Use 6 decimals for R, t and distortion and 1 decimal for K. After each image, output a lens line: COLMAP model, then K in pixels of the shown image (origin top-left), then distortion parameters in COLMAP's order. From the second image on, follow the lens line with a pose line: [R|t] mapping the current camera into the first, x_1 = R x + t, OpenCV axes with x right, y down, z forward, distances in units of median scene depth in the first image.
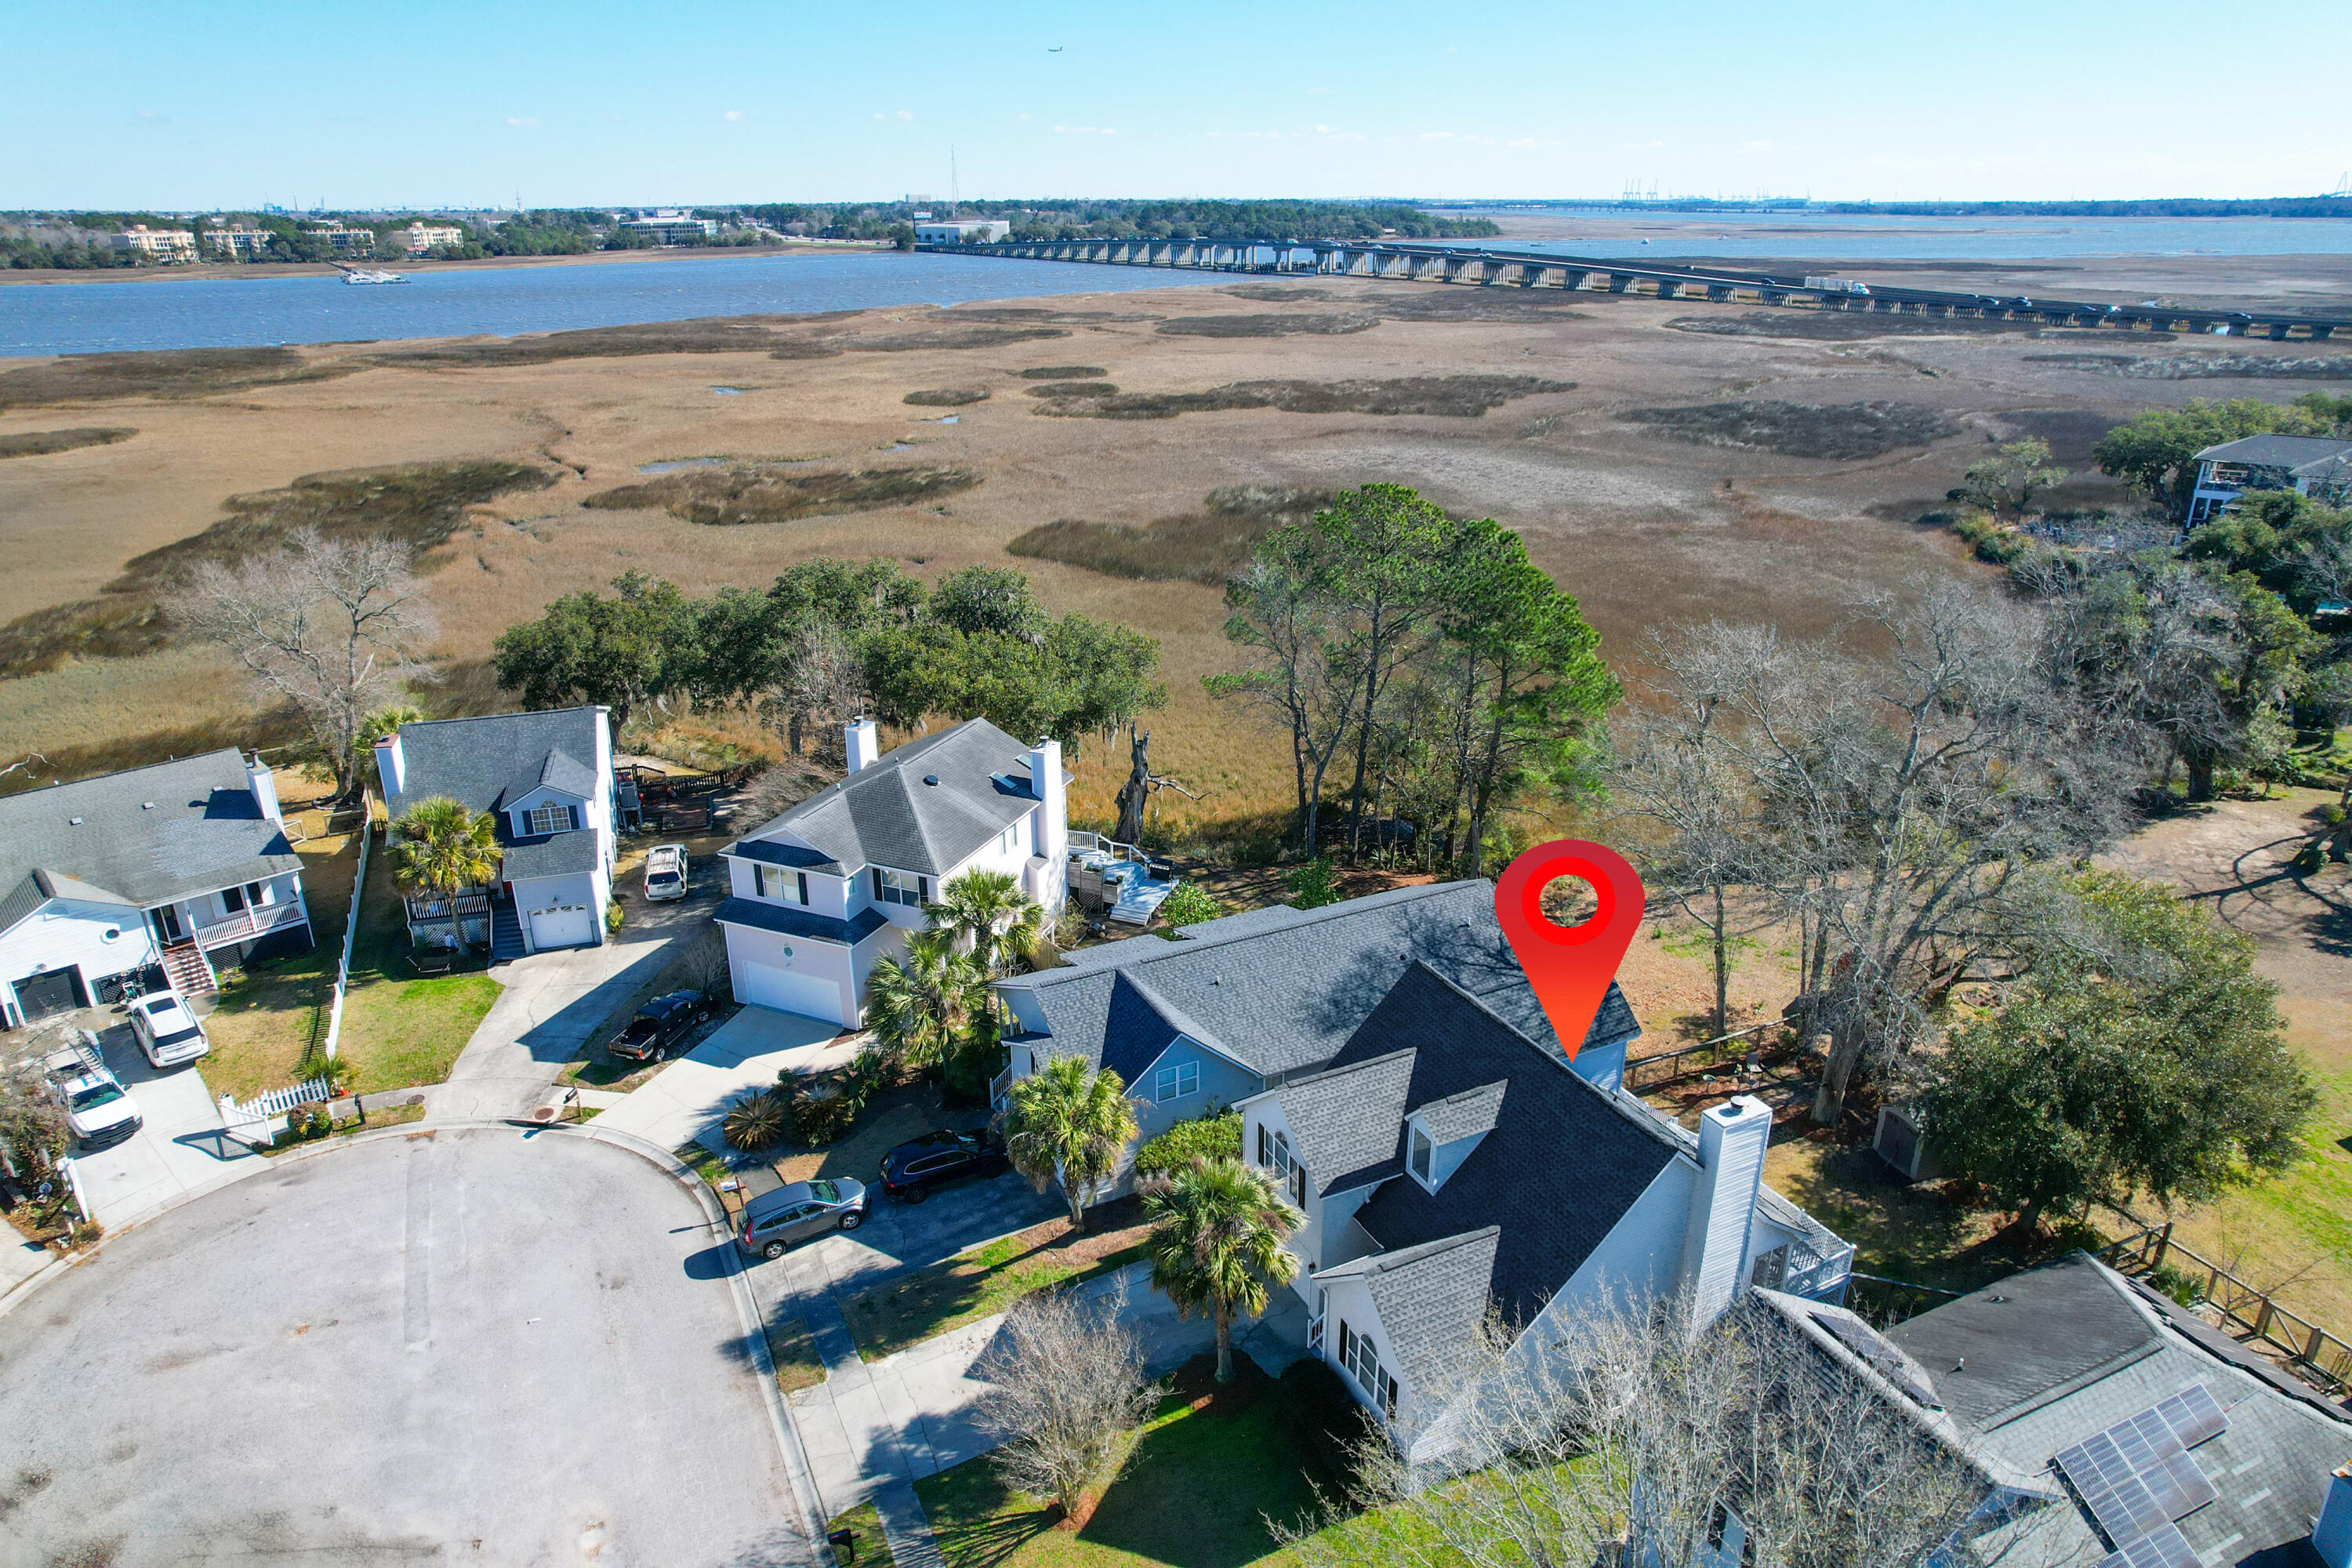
lens RADIAL K [[1503.4, 0, 1177.5], [0, 1503.4, 796.5], [0, 0, 1]] dist [-0.078526, 0.068618]
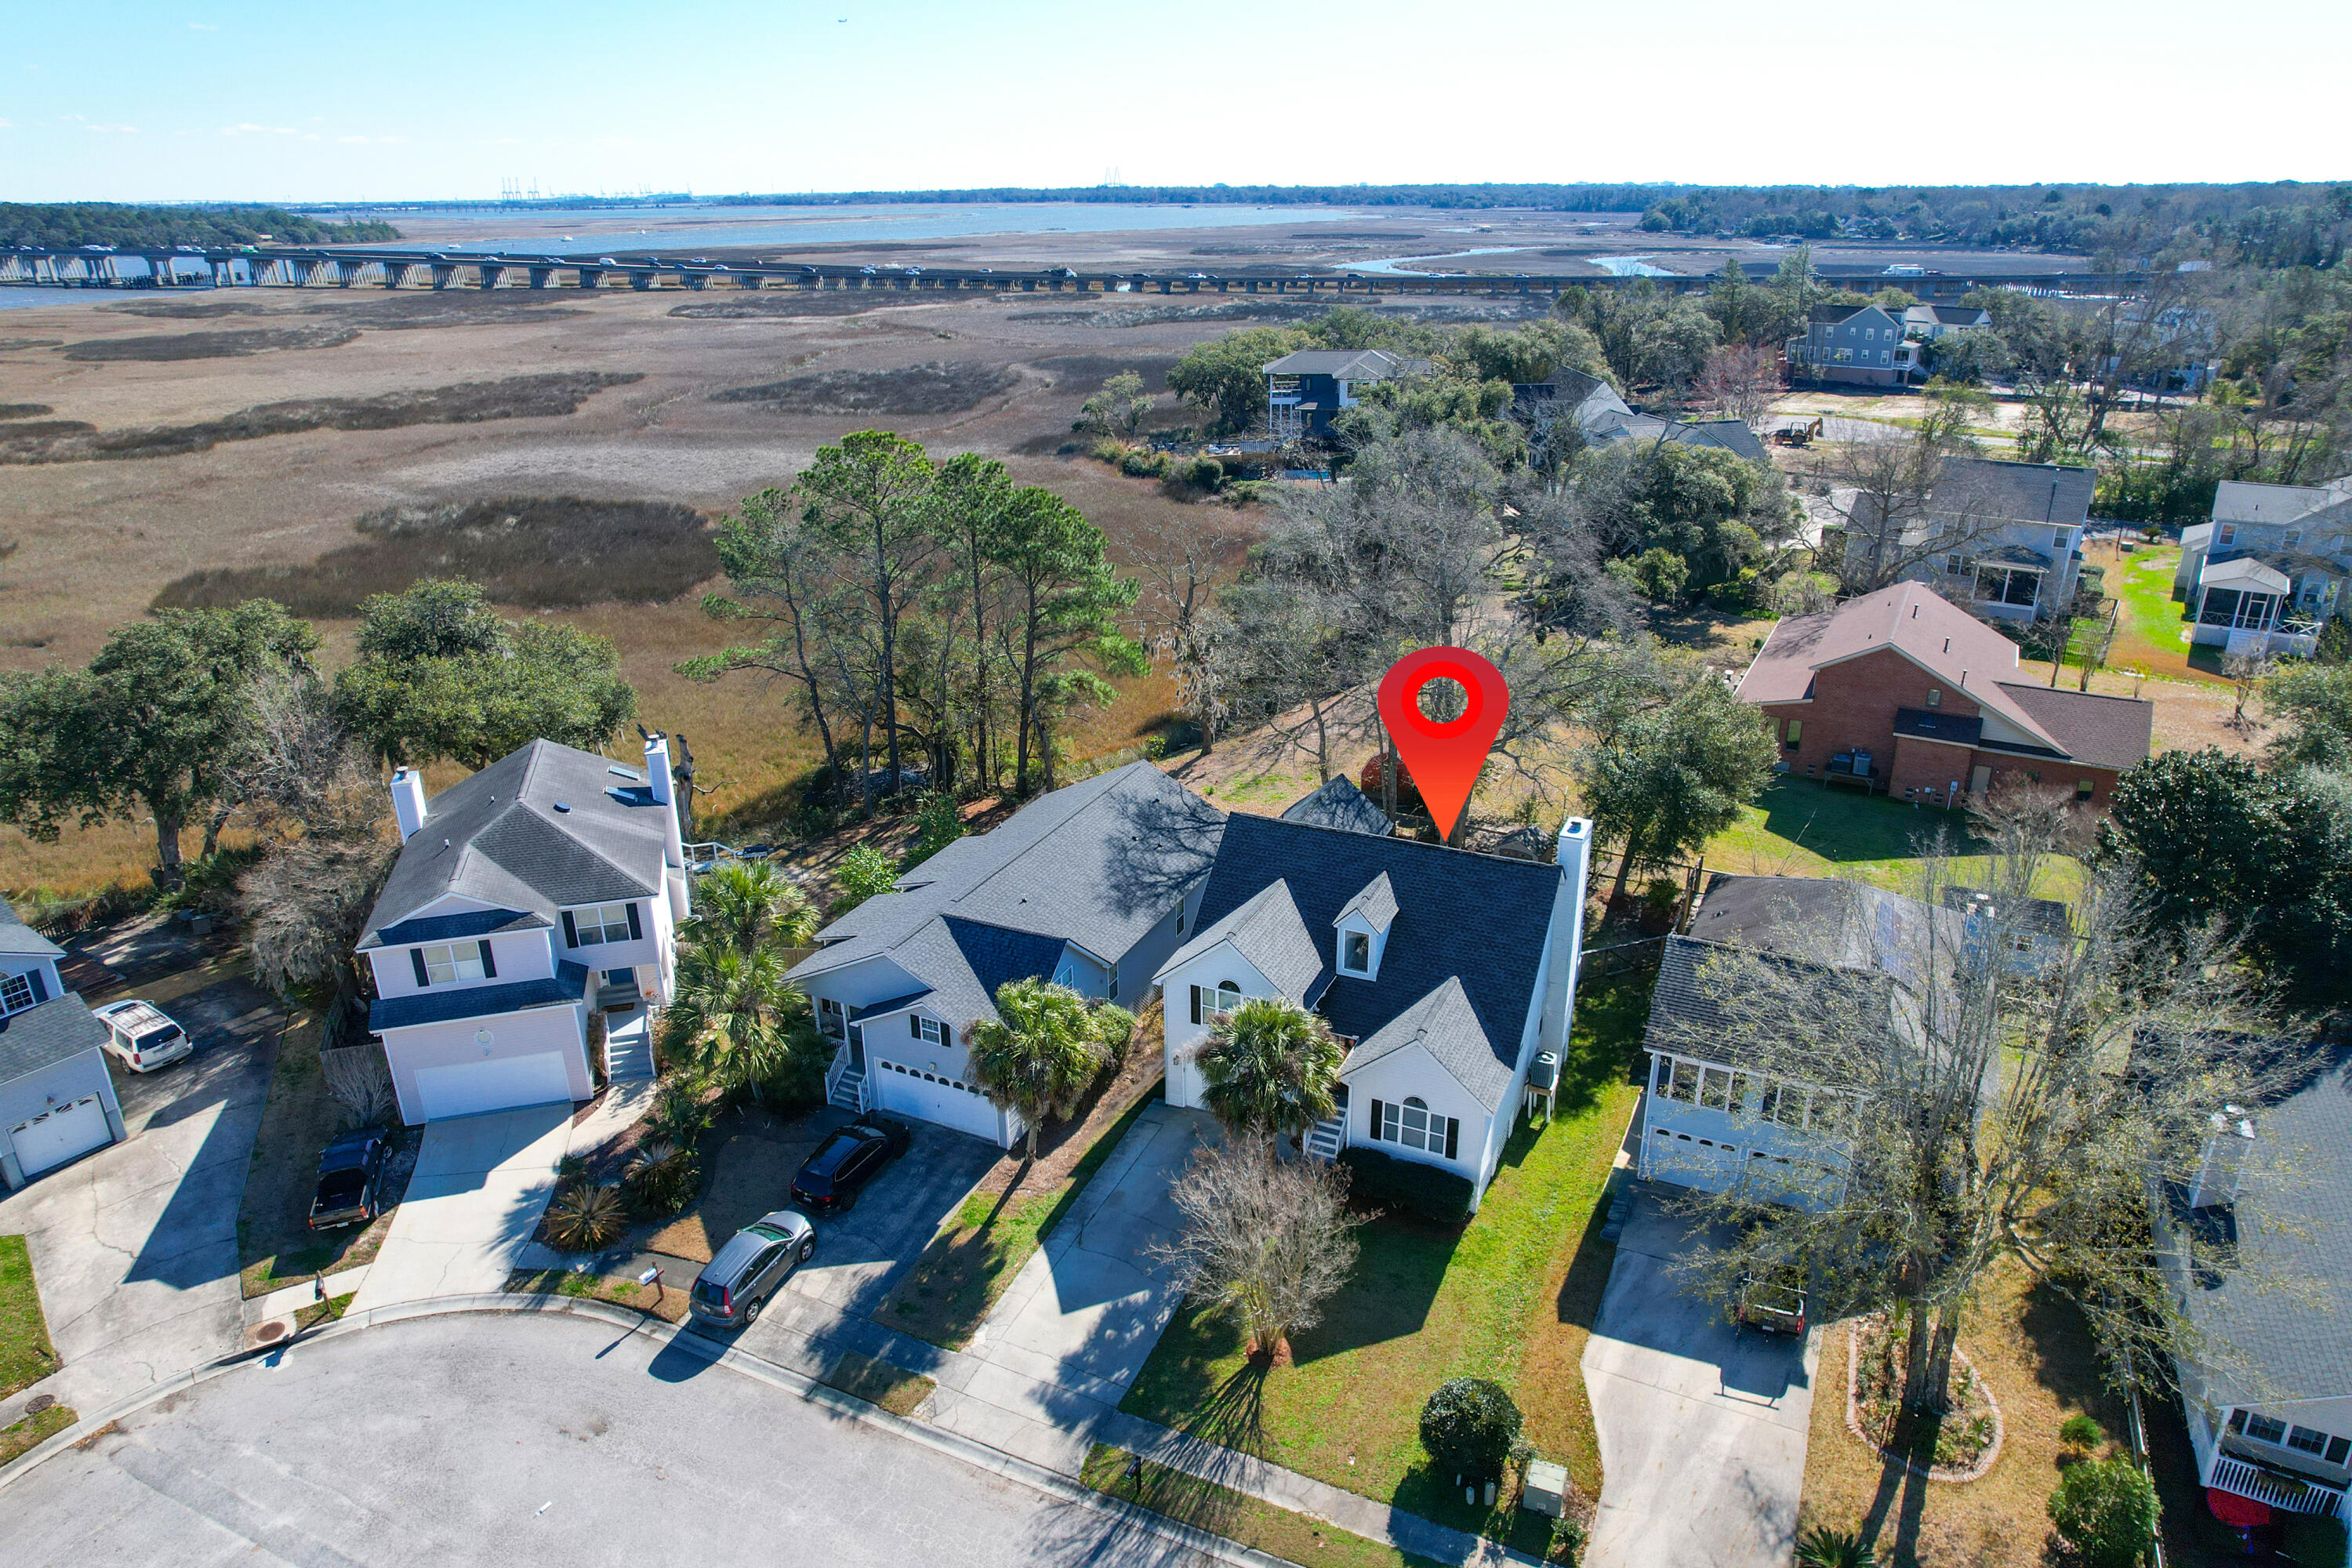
lens RADIAL K [[1503.4, 0, 1182.6], [0, 1503.4, 793.1], [0, 0, 1]] dist [-0.078526, 0.068618]
pose [[0.777514, -0.237732, 0.582199, -0.290953], [0.237873, 0.968186, 0.077669, -0.000093], [-0.582141, 0.078100, 0.809328, 0.065577]]
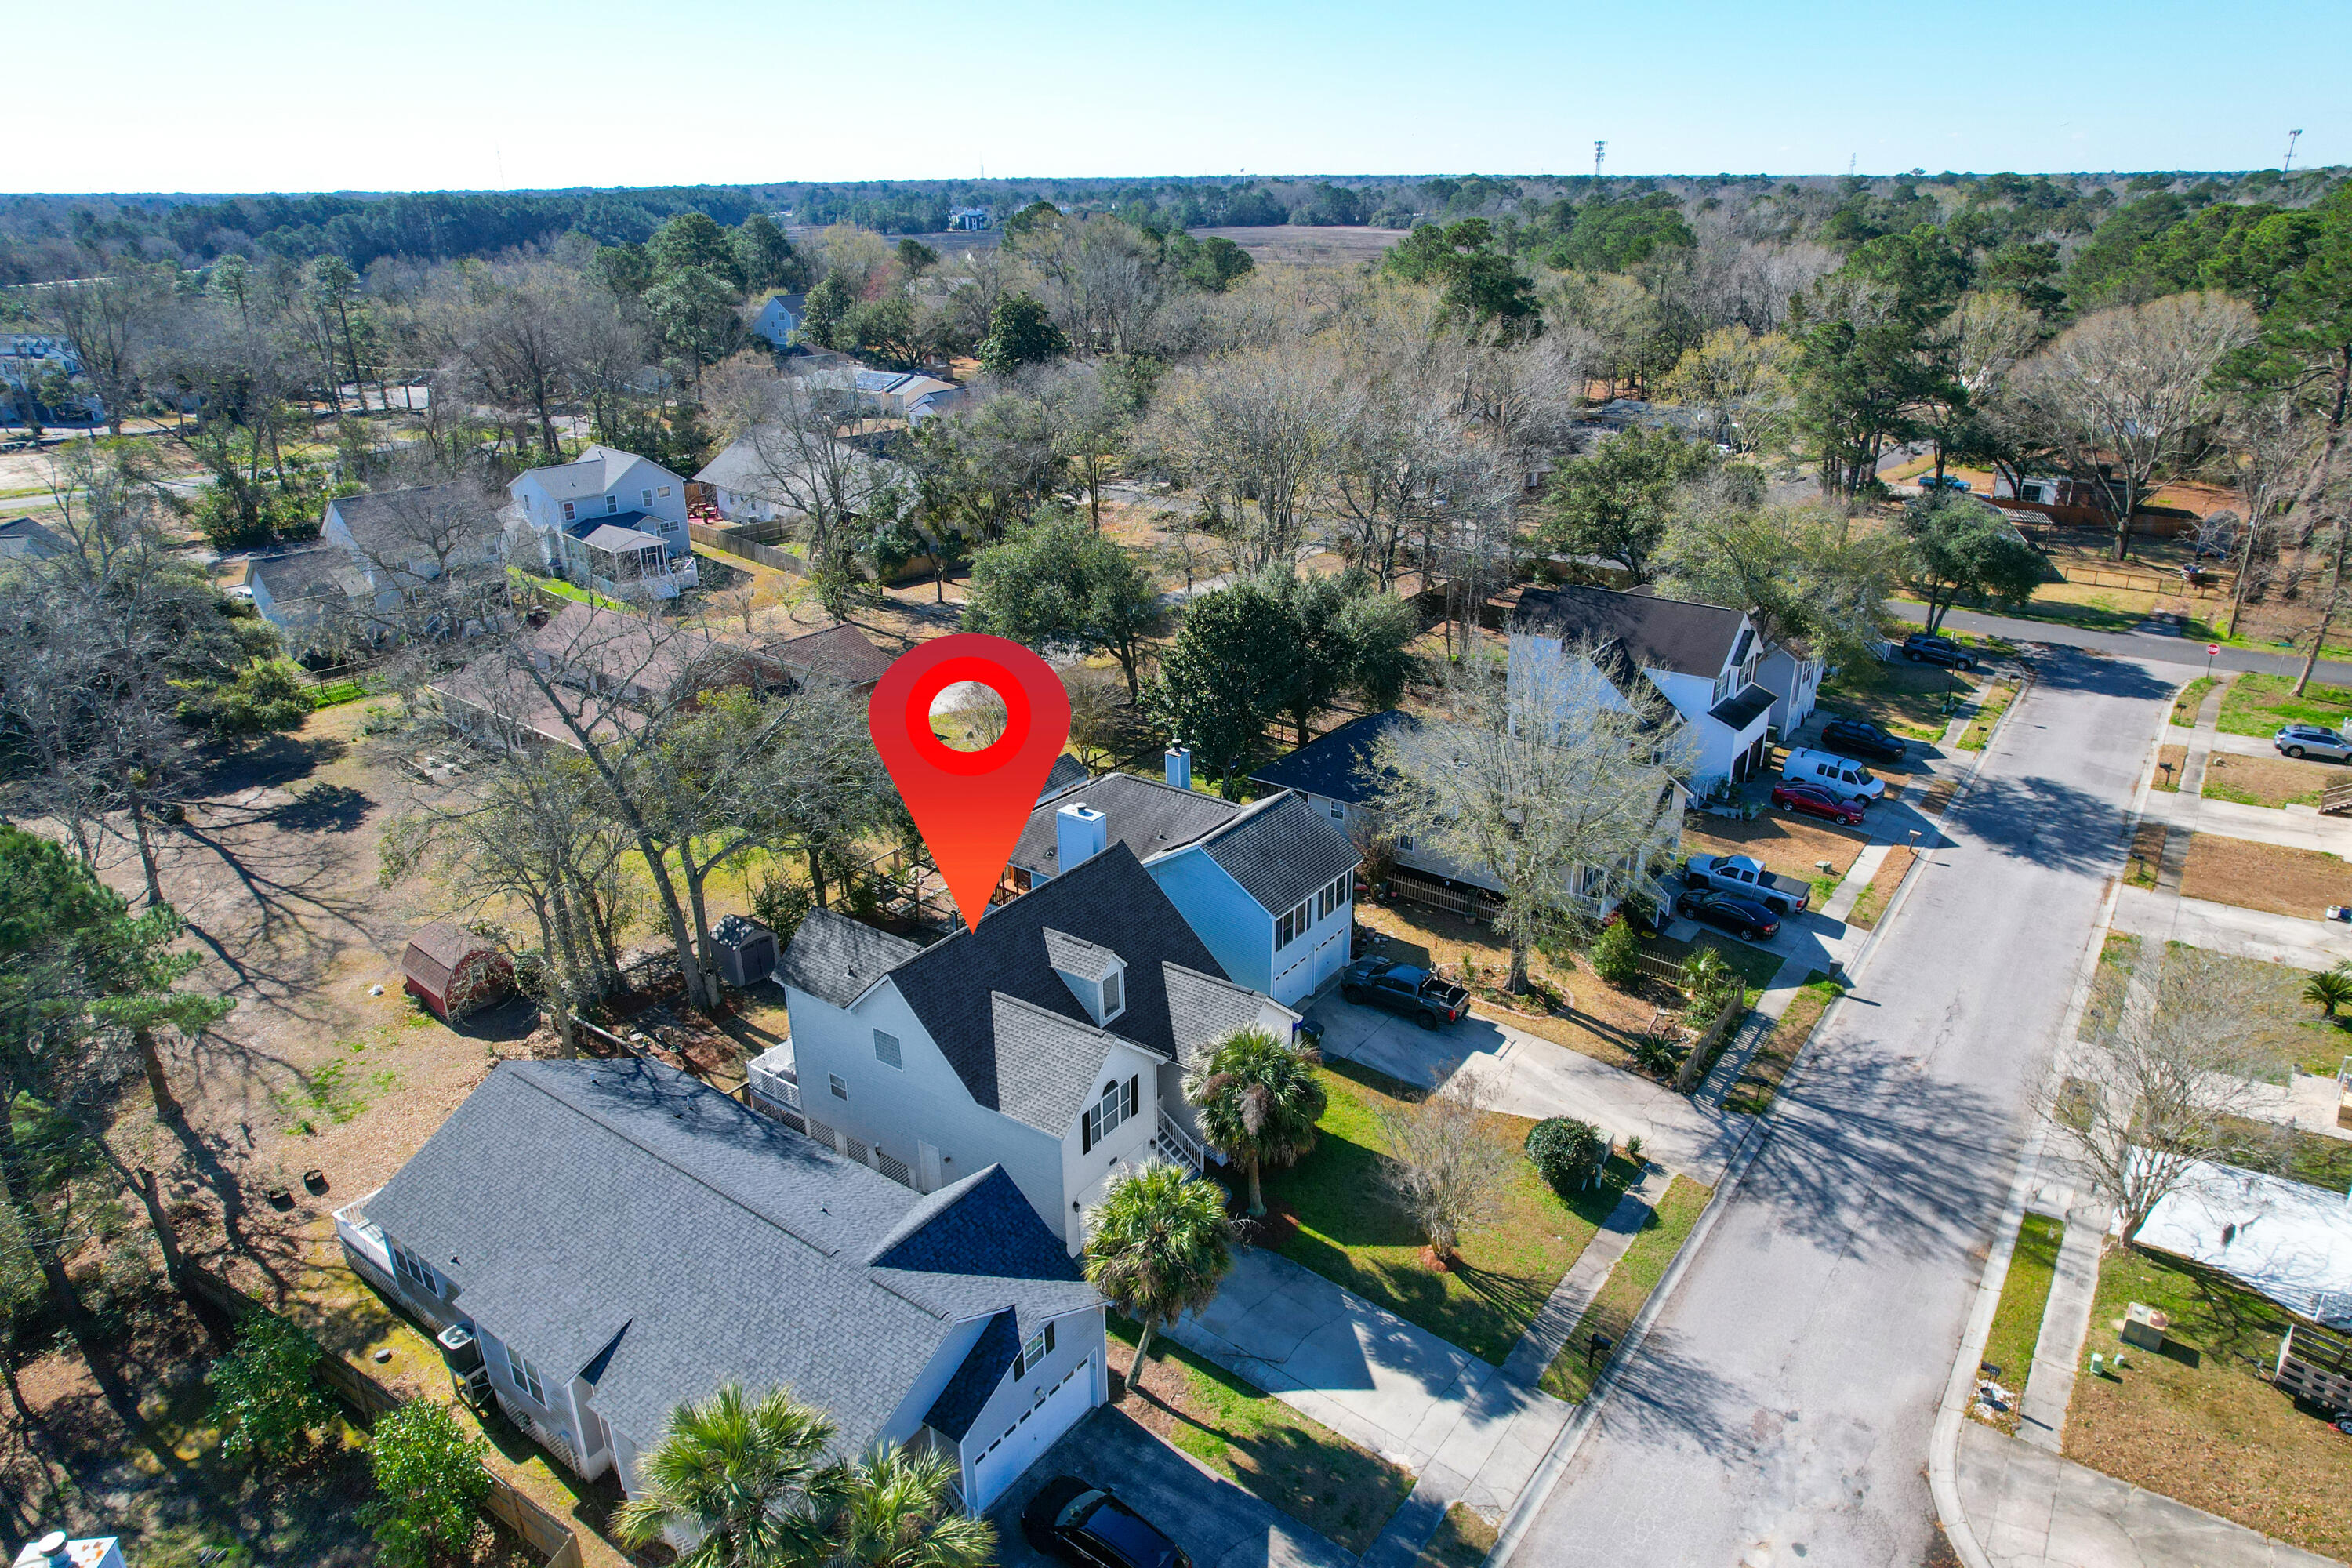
lens RADIAL K [[1503.4, 0, 1166.7], [0, 1503.4, 780.1], [0, 0, 1]] dist [-0.078526, 0.068618]
pose [[-0.476587, -0.324029, 0.817233, -0.374952], [0.328078, 0.796885, 0.507286, -0.232544], [-0.815616, 0.509882, -0.273478, 0.593840]]
